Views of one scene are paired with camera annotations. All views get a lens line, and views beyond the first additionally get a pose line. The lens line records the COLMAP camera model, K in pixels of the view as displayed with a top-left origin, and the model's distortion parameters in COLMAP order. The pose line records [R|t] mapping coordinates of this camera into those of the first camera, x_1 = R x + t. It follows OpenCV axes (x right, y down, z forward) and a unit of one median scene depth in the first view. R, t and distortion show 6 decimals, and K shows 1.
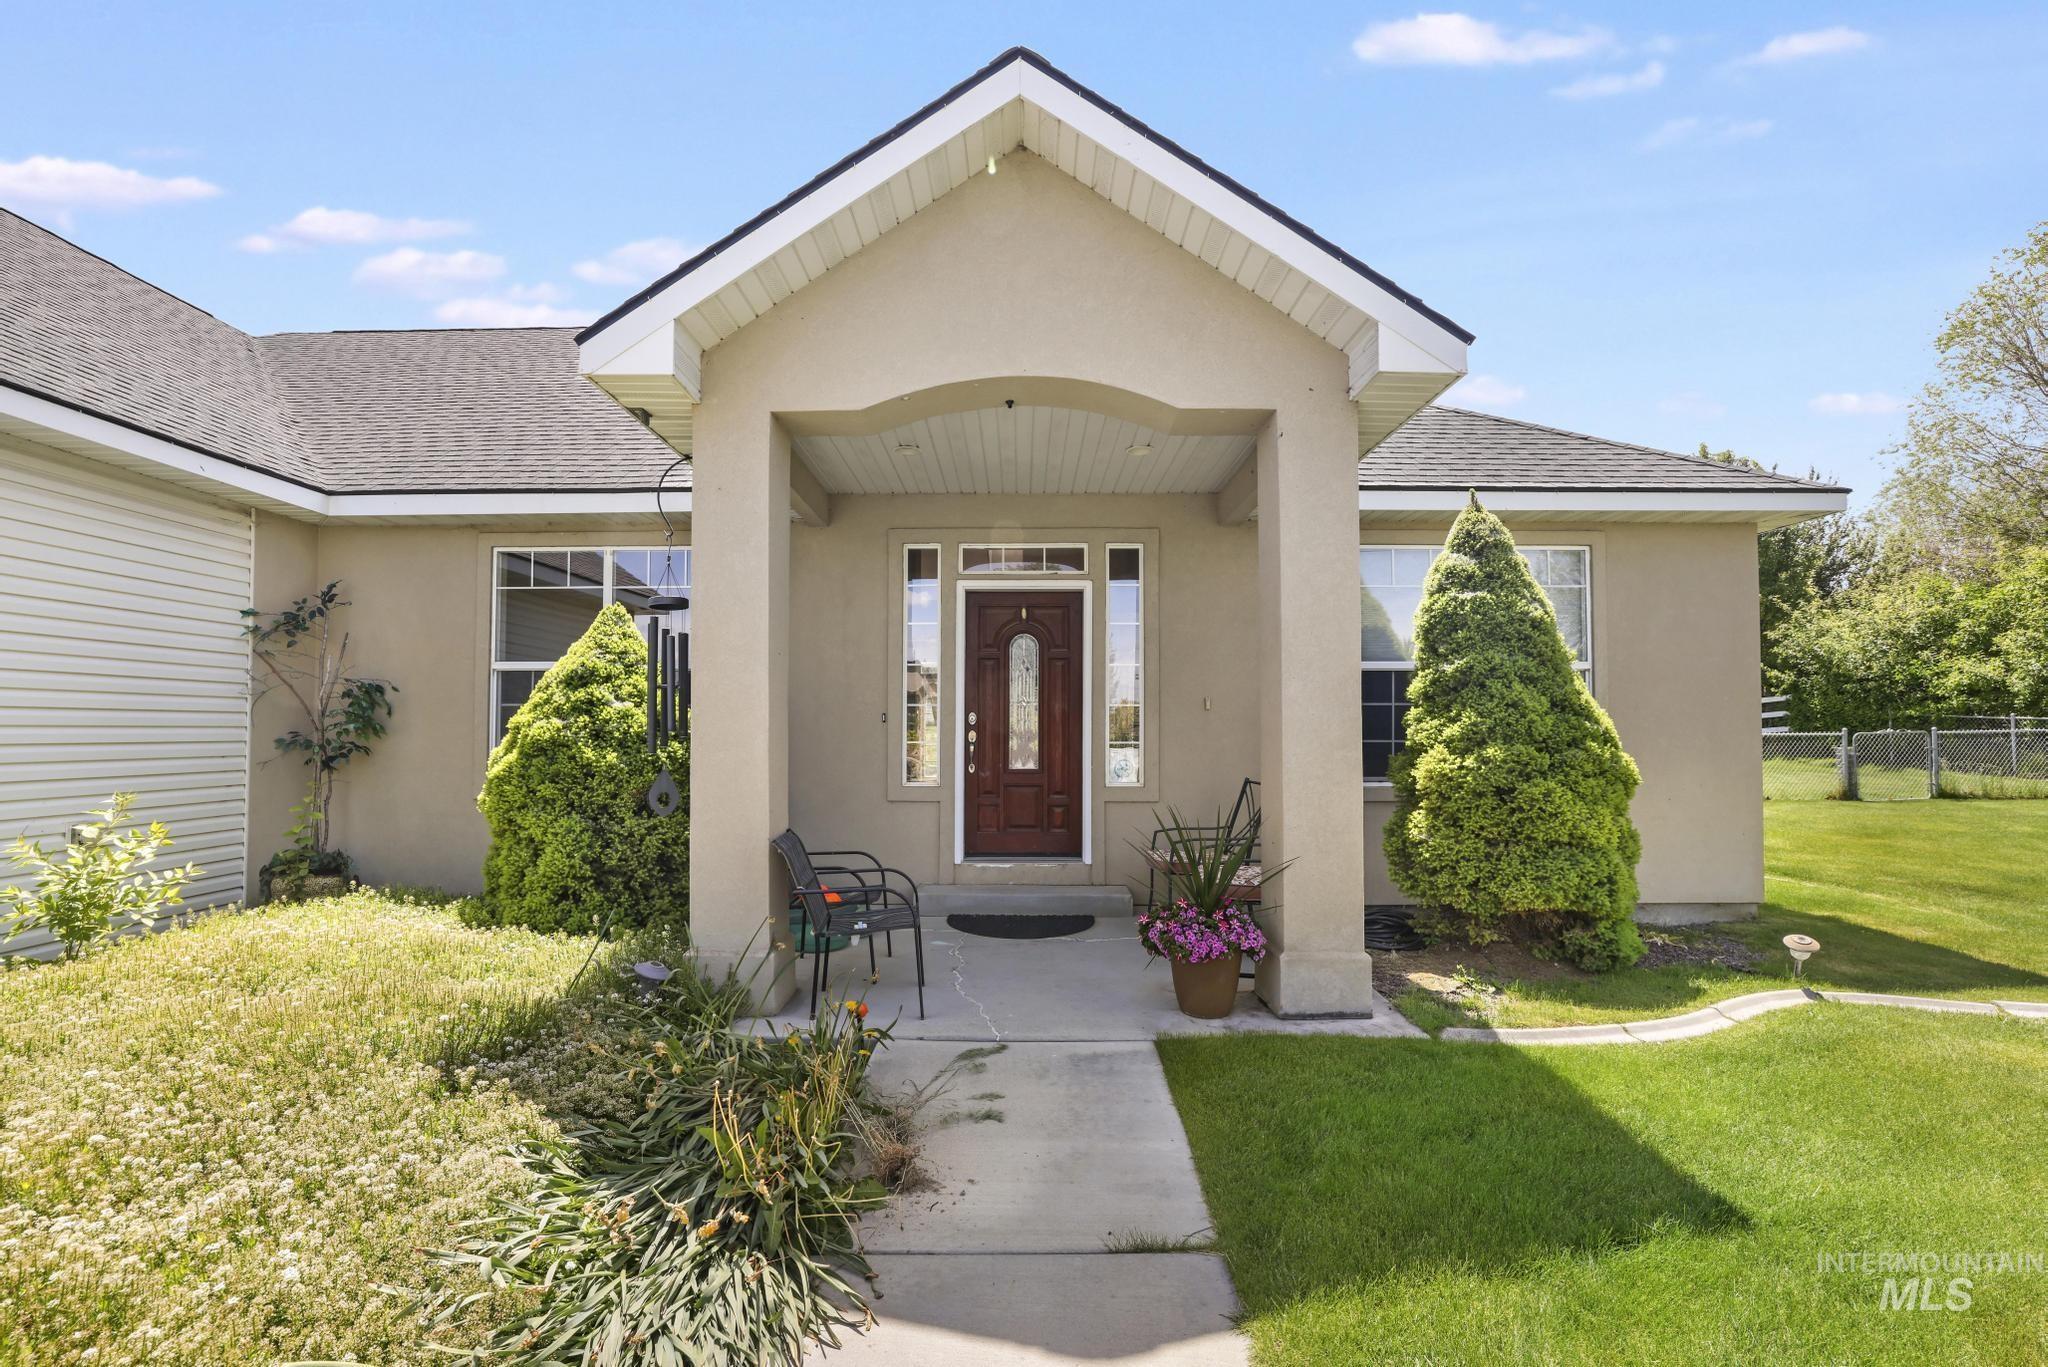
lens RADIAL K [[895.0, 0, 1021.9], [0, 895.0, 720.8], [0, 0, 1]] dist [0.001187, -0.000037]
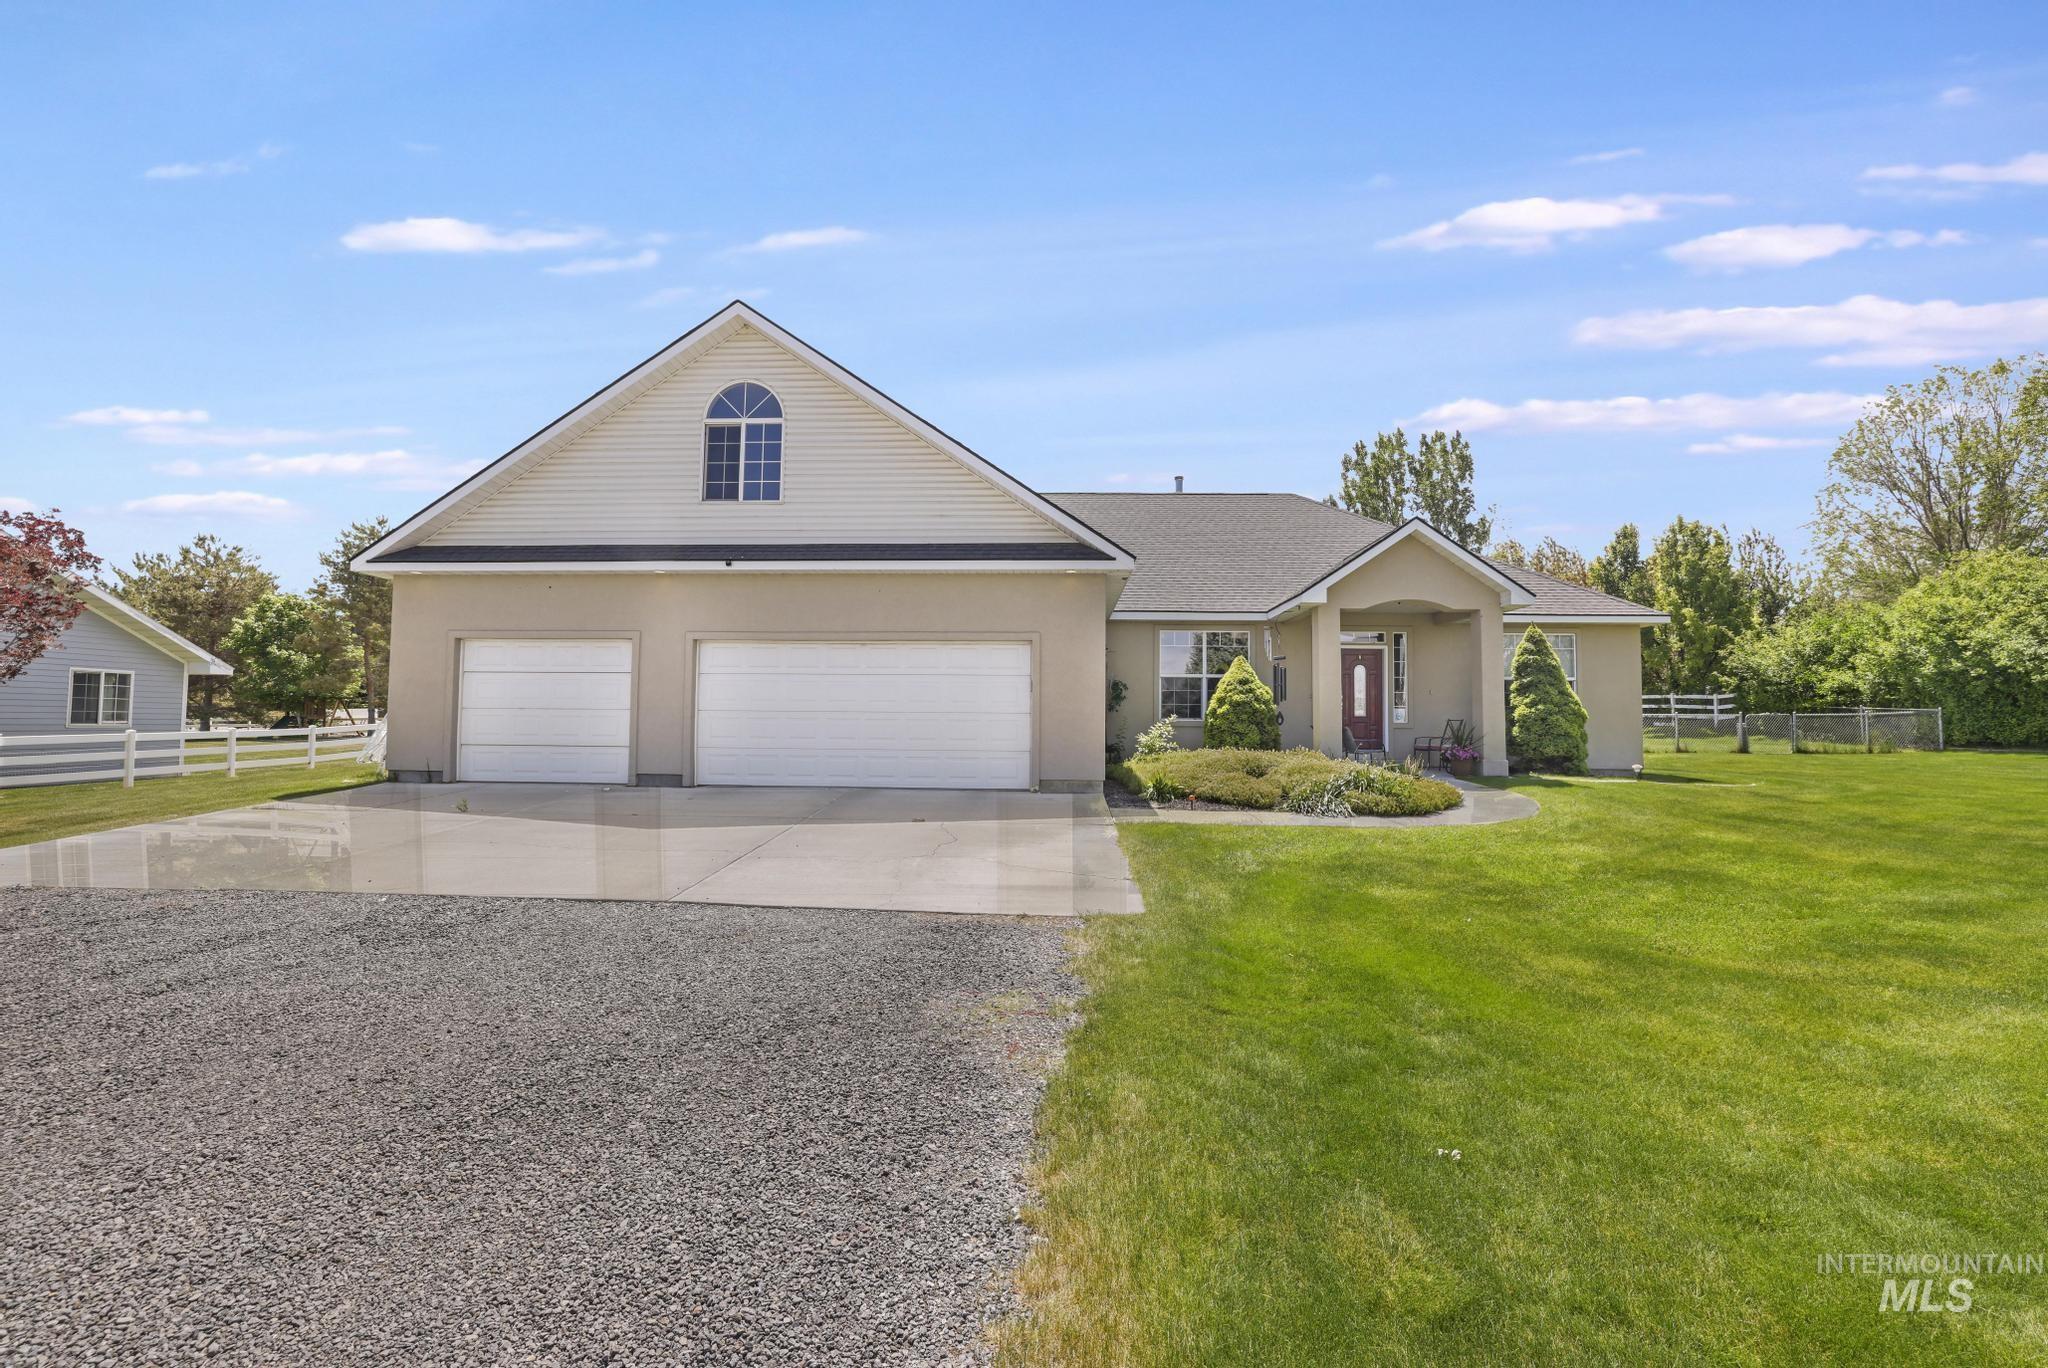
lens RADIAL K [[893.4, 0, 1024.0], [0, 893.4, 693.3], [0, 0, 1]] dist [-0.002132, -0.000043]
pose [[0.999645, 0.007710, -0.025496, -0.417192], [-0.008360, 0.999640, -0.025476, 0.027861], [0.025290, 0.025680, 0.999350, -0.754121]]
